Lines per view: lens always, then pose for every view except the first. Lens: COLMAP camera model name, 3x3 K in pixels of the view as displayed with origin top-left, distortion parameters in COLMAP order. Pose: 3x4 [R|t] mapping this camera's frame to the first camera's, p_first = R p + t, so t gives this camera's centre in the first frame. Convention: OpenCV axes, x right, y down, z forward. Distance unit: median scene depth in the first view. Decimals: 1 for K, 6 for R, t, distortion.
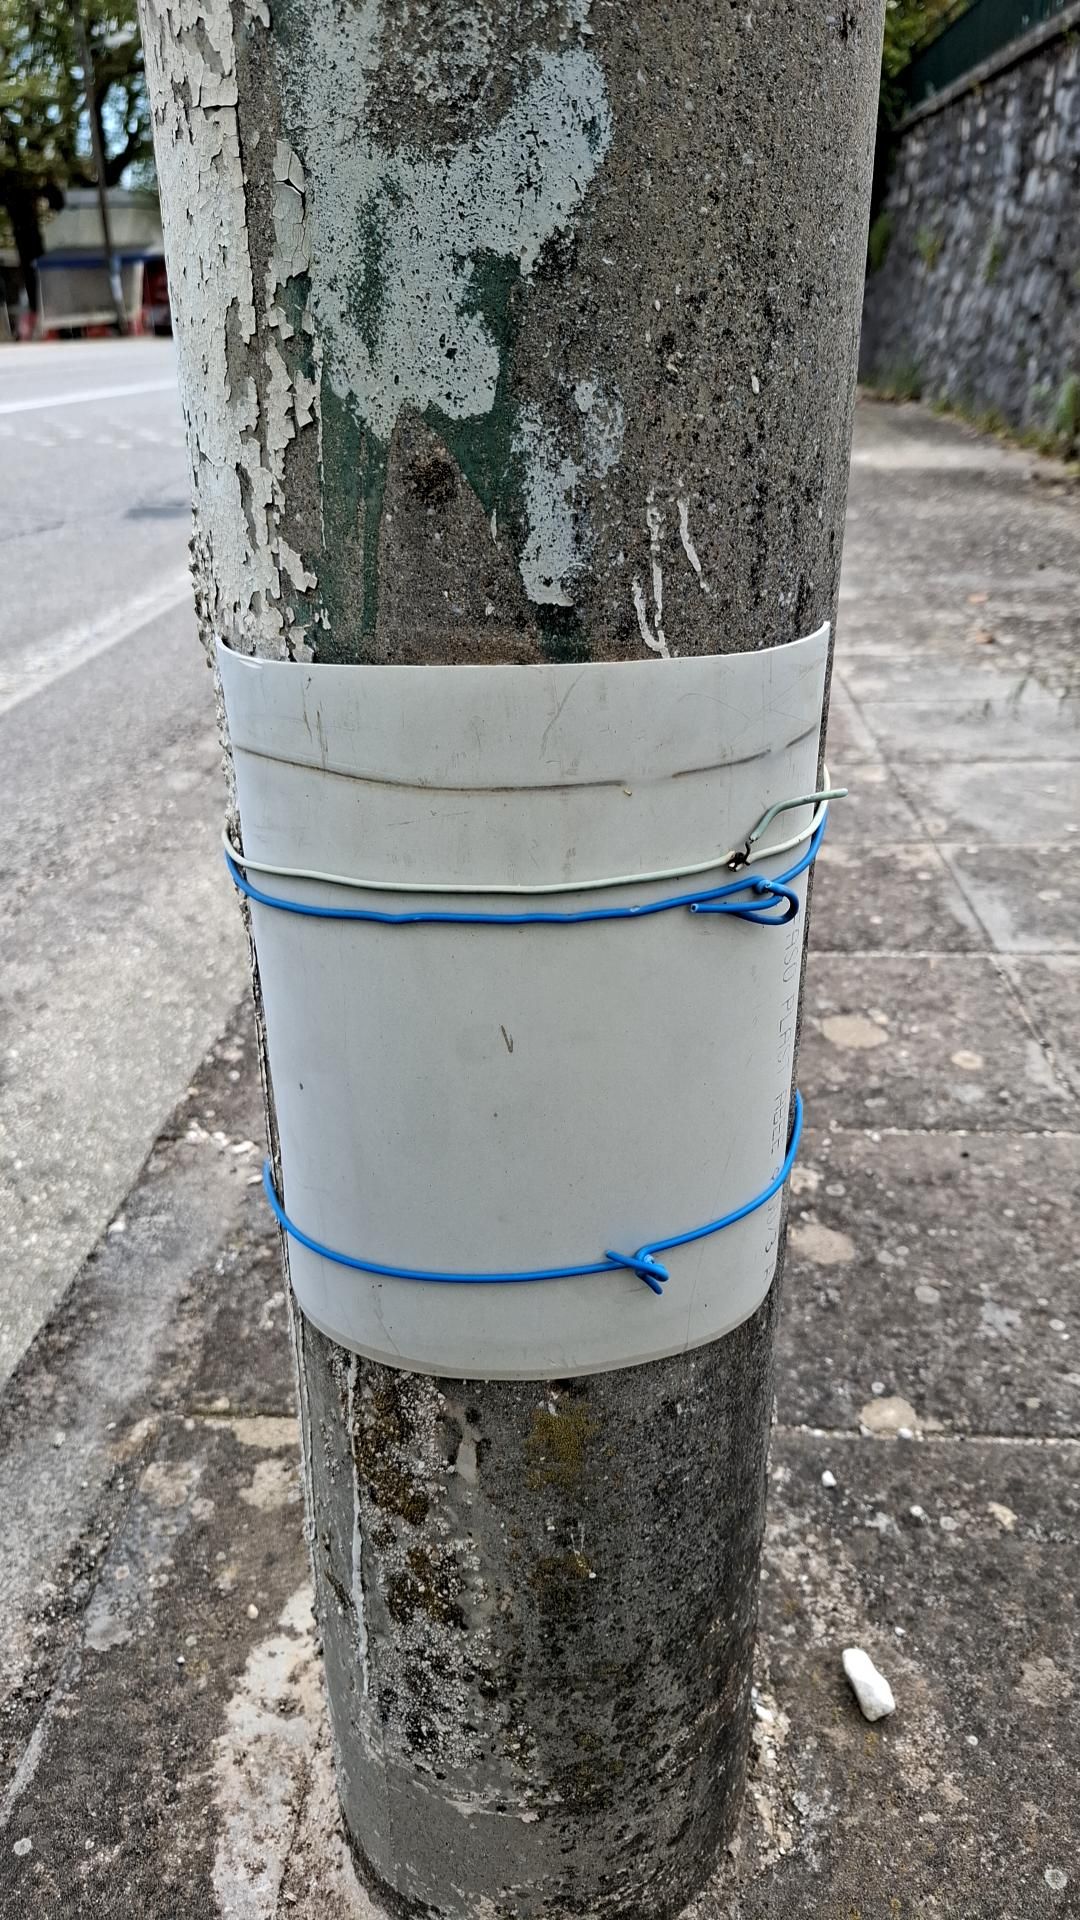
lens RADIAL K [[1374.2, 0, 539.8], [0, 1374.2, 927.9], [0, 0, 1]] dist [0.116599, -0.137692]
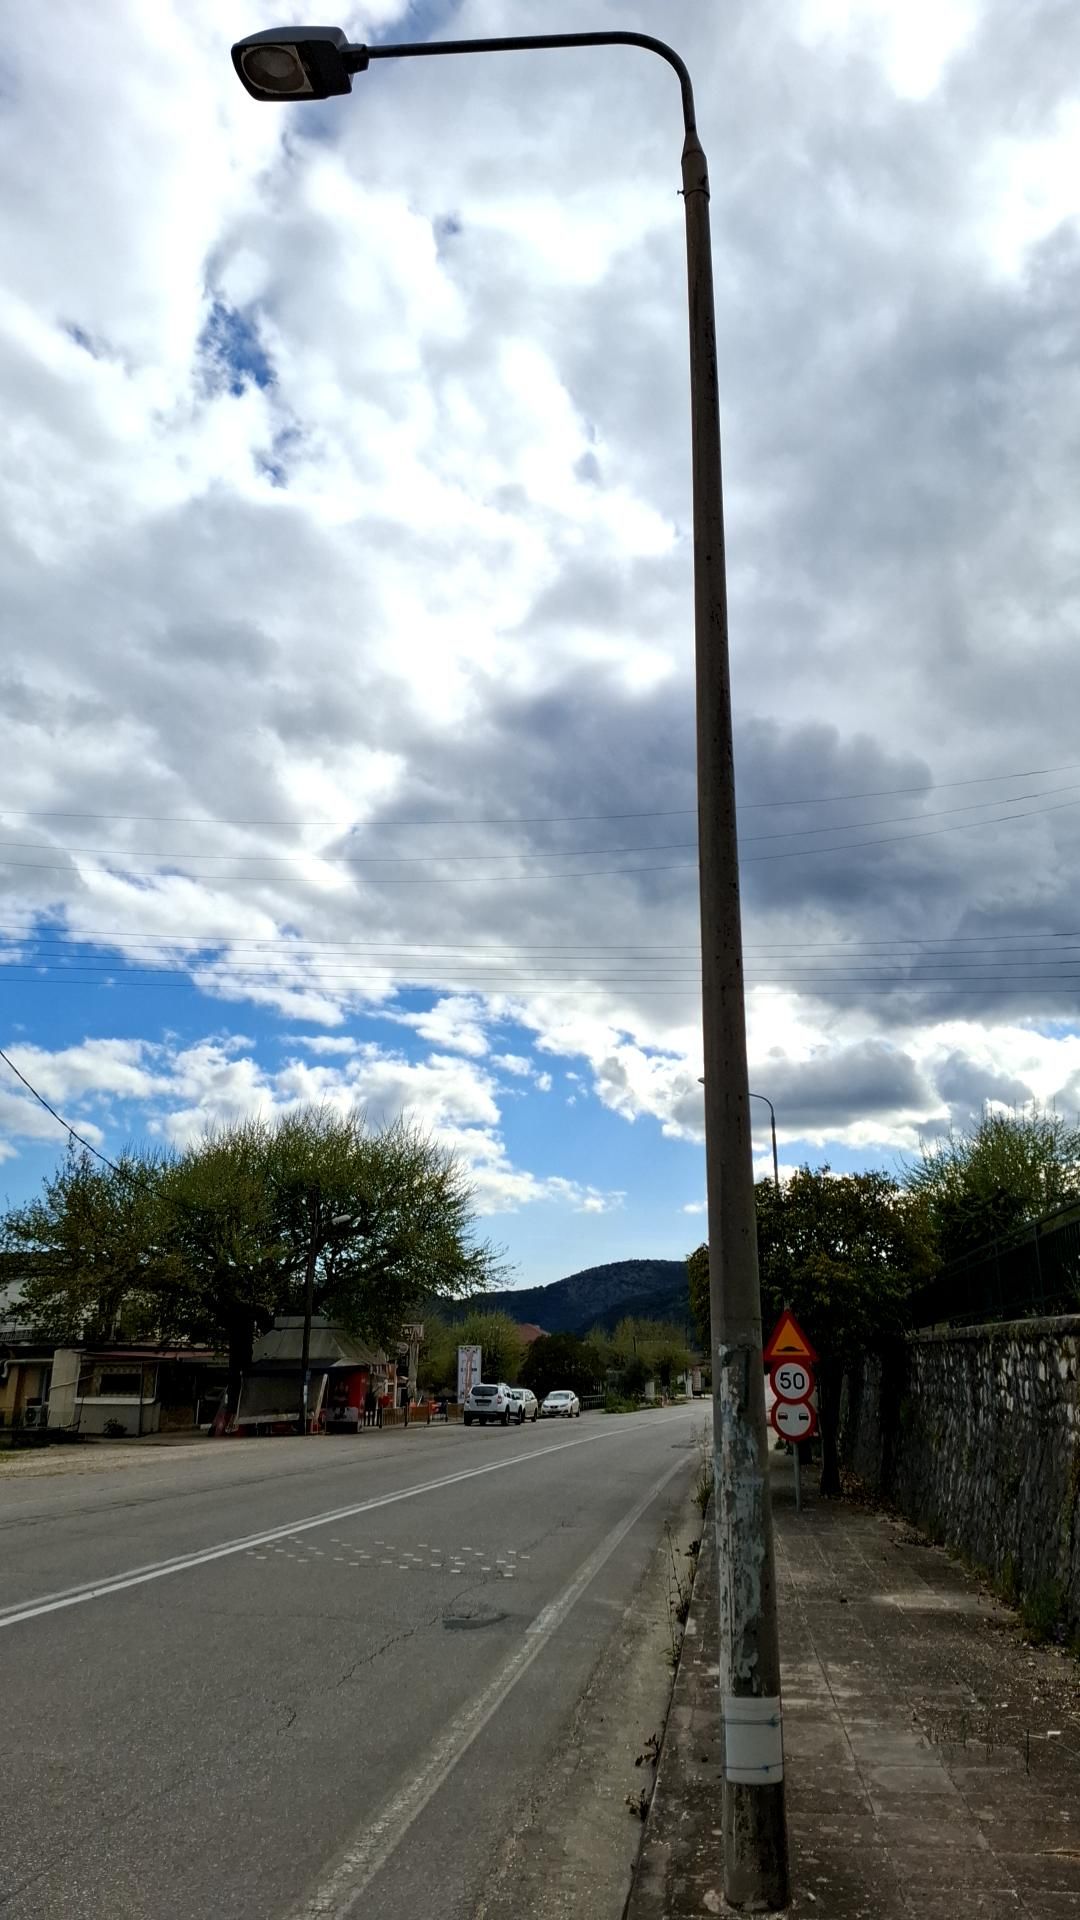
lens RADIAL K [[1374.2, 0, 539.8], [0, 1374.2, 927.9], [0, 0, 1]] dist [0.116599, -0.137692]
pose [[0.997785, -0.001950, -0.066495, -0.077638], [-0.042736, 0.747228, -0.663192, 0.225147], [0.050980, 0.664565, 0.745490, -0.952827]]
